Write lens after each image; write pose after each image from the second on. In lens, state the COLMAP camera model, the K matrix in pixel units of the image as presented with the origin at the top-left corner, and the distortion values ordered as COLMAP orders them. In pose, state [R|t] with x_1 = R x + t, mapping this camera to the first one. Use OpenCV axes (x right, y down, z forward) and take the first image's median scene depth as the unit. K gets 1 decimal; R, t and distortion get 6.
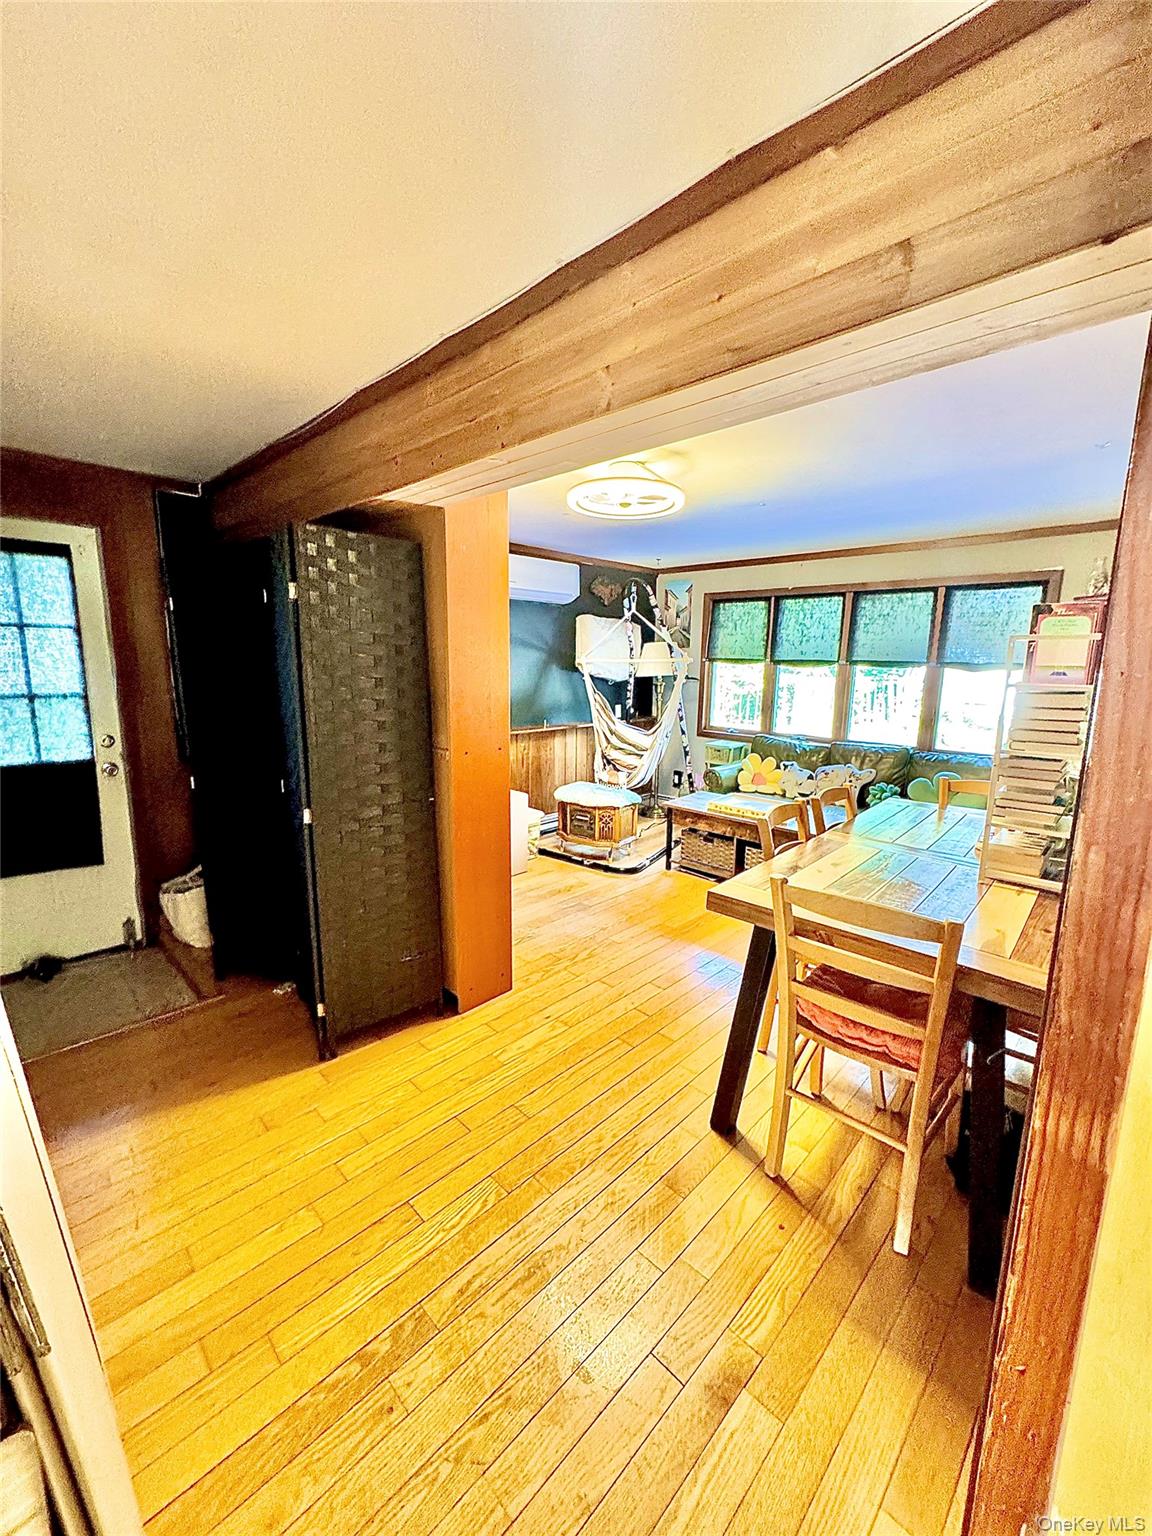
lens RADIAL K [[620.4, 0, 575.3], [0, 620.4, 767.8], [0, 0, 1]] dist [-0.001701, -0.000019]
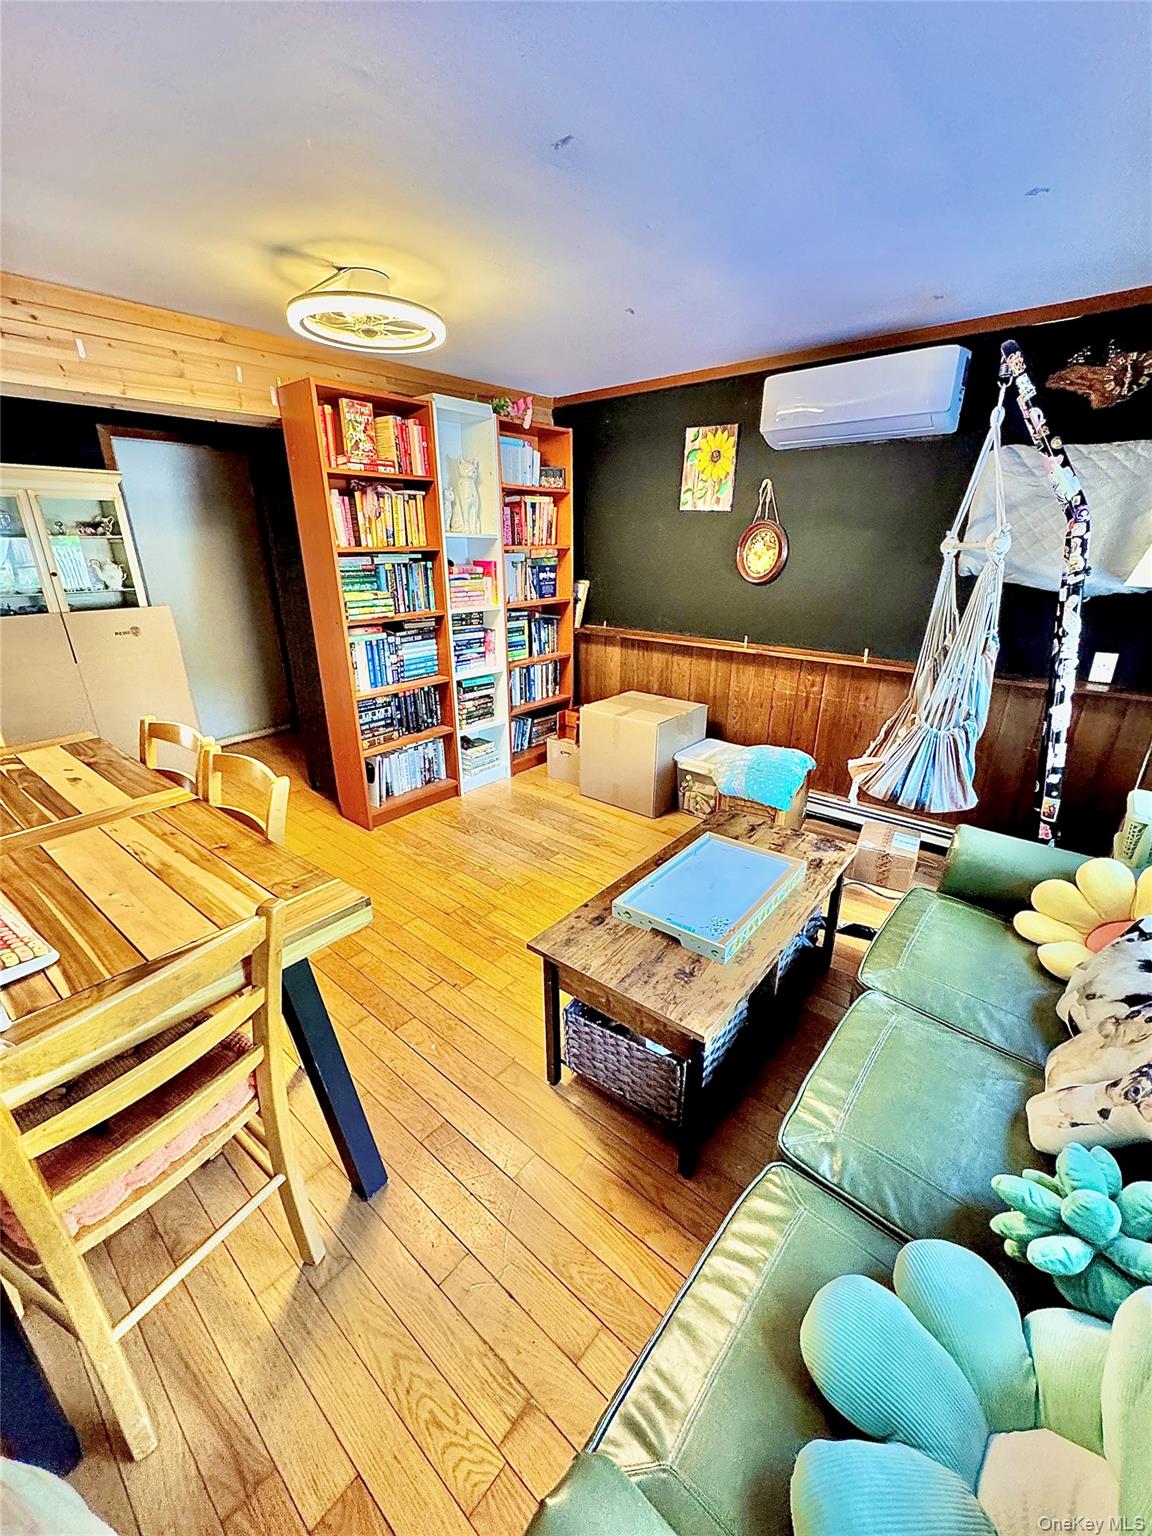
lens RADIAL K [[620.4, 0, 575.8], [0, 620.4, 764.9], [0, 0, 1]] dist [-0.001701, -0.000019]
pose [[0.063662, 0.339671, -0.938387, 0.568965], [-0.168695, 0.930426, 0.325345, -0.124569], [0.983610, 0.137589, 0.116534, 0.696683]]
